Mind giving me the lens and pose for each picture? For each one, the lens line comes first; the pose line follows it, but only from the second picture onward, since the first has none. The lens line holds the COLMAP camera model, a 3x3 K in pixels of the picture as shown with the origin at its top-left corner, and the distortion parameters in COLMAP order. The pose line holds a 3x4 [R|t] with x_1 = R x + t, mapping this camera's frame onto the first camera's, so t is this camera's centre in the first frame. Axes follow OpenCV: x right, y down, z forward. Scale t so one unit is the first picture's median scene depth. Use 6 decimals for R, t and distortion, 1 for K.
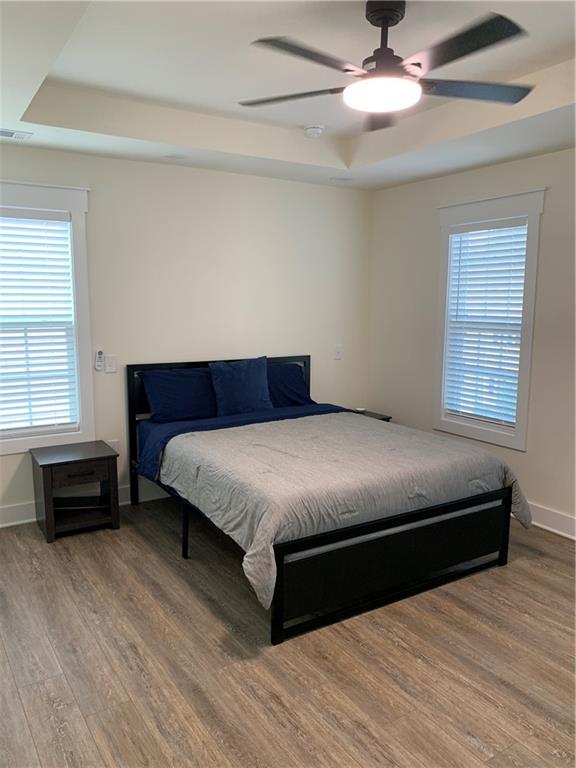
lens RADIAL K [[590.5, 0, 283.3], [0, 590.5, 386.5], [0, 0, 1]] dist [0.014863, -0.003362]
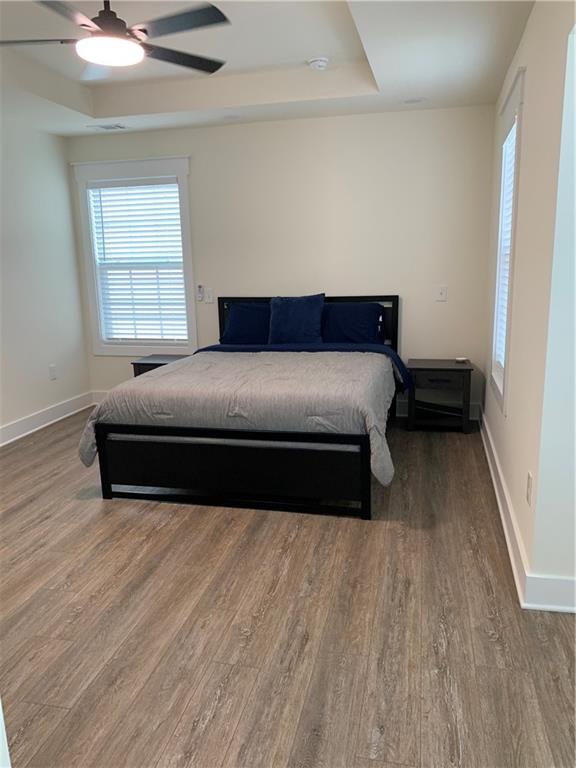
lens RADIAL K [[579.9, 0, 288.0], [0, 579.9, 384.0], [0, 0, 1]] dist [0.198487, -0.517914]
pose [[0.700902, 0.127592, -0.701753, 1.039619], [-0.076776, 0.991650, 0.103617, 0.009950], [0.709114, -0.018748, 0.704845, 0.320603]]
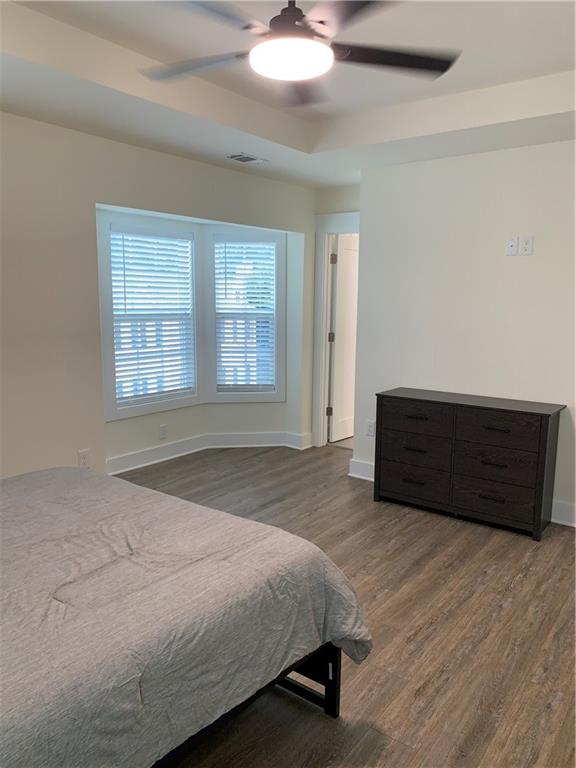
lens RADIAL K [[590.5, 0, 283.3], [0, 590.5, 386.5], [0, 0, 1]] dist [0.014863, -0.003362]
pose [[-0.350026, -0.151038, 0.924483, -0.593623], [0.122422, 0.971075, 0.205001, -0.154243], [-0.928706, 0.184933, -0.321411, 1.104657]]
